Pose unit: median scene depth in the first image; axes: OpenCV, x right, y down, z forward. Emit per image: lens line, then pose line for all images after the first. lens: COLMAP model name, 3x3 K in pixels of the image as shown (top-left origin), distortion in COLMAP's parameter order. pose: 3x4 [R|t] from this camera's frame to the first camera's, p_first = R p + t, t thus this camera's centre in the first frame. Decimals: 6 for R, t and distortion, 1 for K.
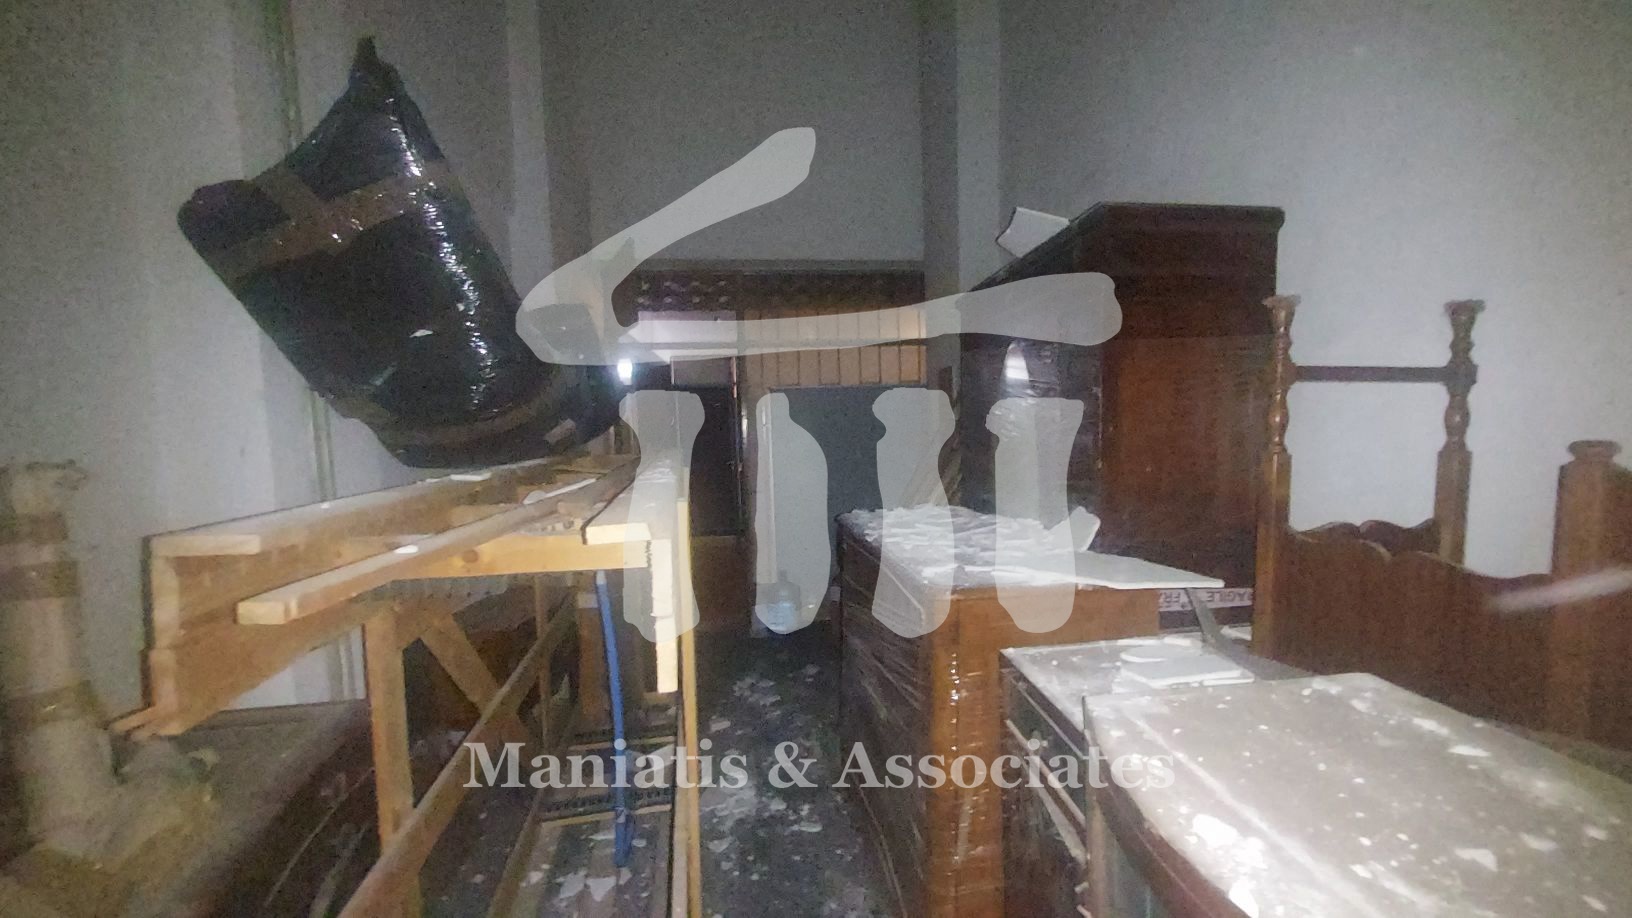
lens RADIAL K [[651.6, 0, 841.0], [0, 651.6, 474.3], [0, 0, 1]] dist [-0.000642, 0.002794]
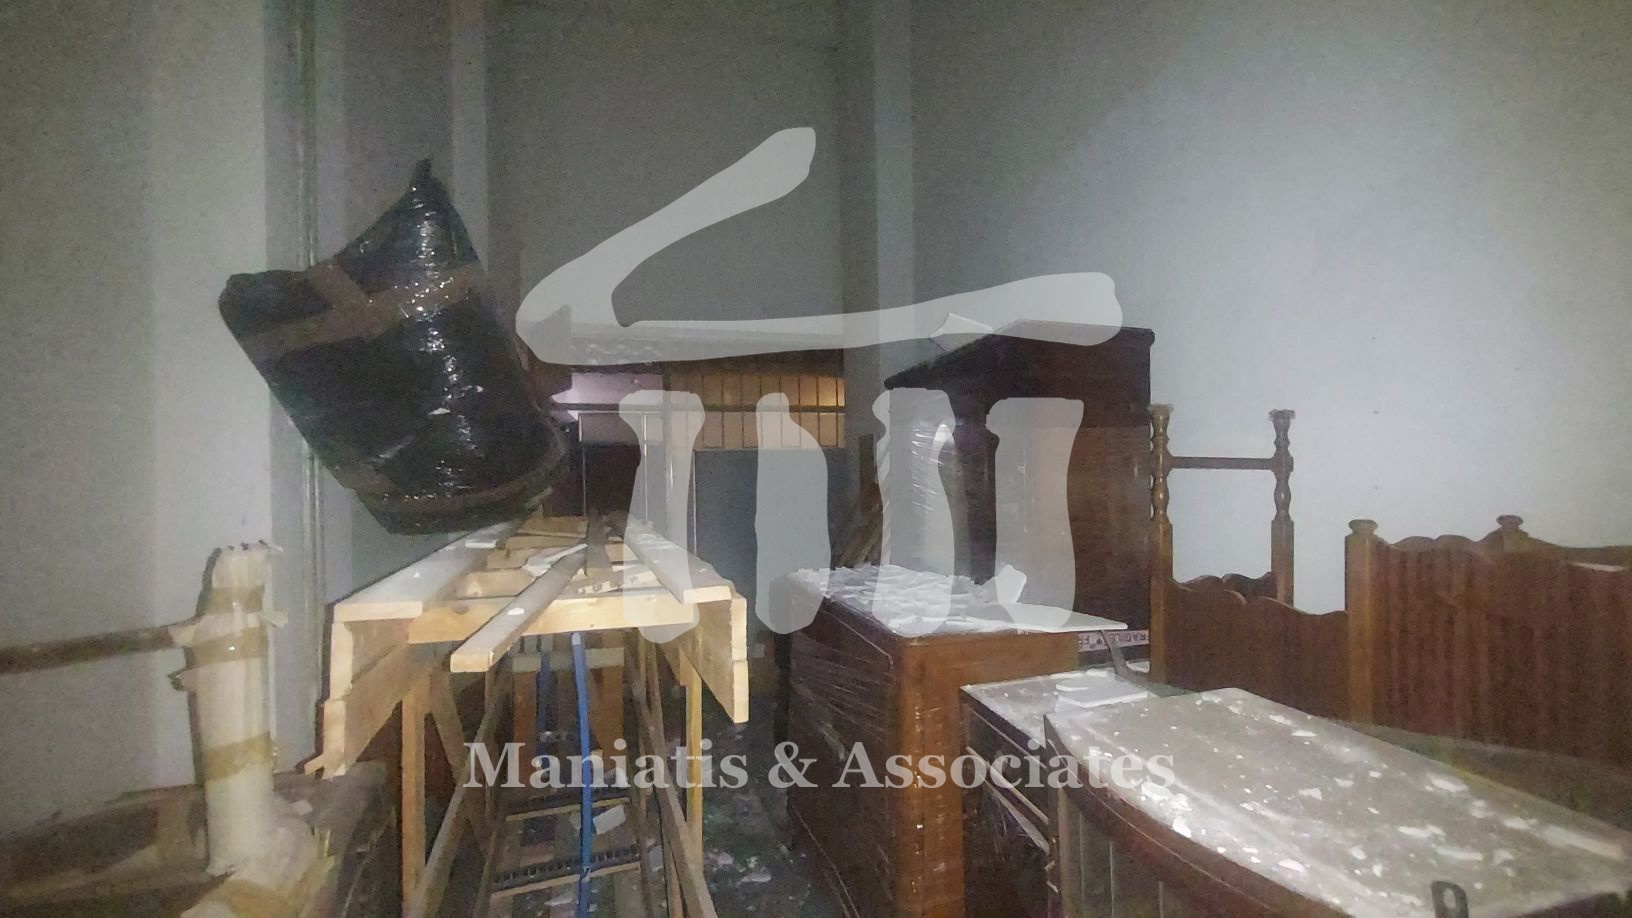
lens RADIAL K [[651.6, 0, 841.0], [0, 651.6, 474.3], [0, 0, 1]] dist [-0.000642, 0.002794]
pose [[0.986919, 0.011120, 0.160831, -0.176370], [0.002741, 0.996317, -0.085707, -0.019366], [-0.161192, 0.085026, 0.983254, -0.184936]]
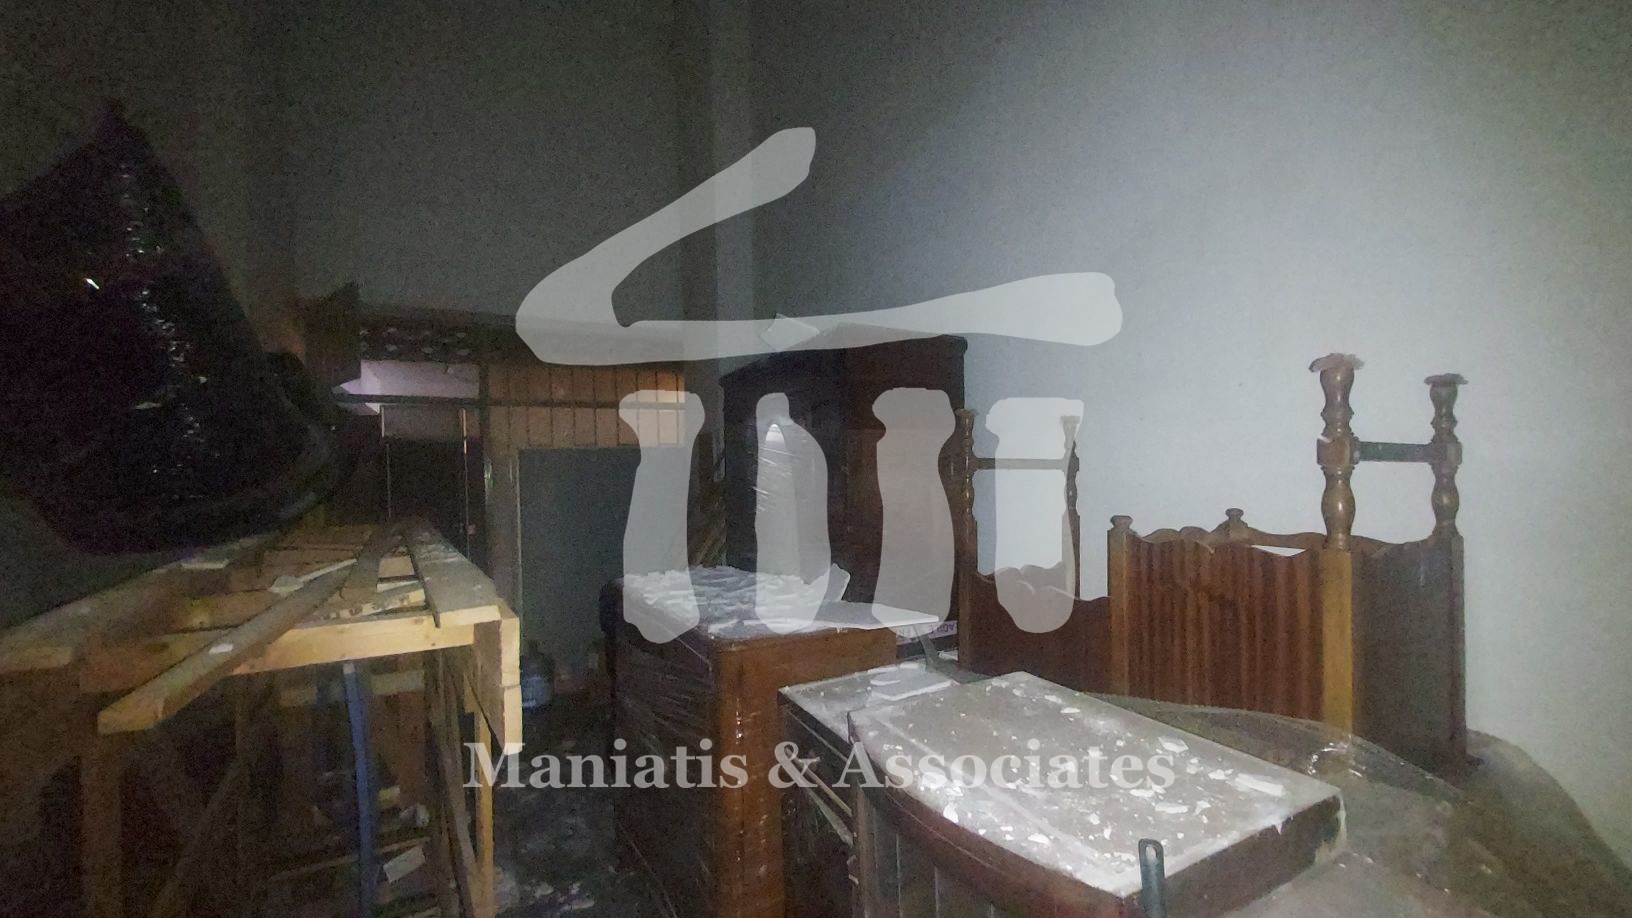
lens RADIAL K [[651.6, 0, 841.0], [0, 651.6, 474.3], [0, 0, 1]] dist [-0.000642, 0.002794]
pose [[0.928068, 0.003384, 0.372394, -0.100787], [0.027253, 0.996660, -0.076976, -0.030748], [-0.371411, 0.081588, 0.924877, -0.193351]]
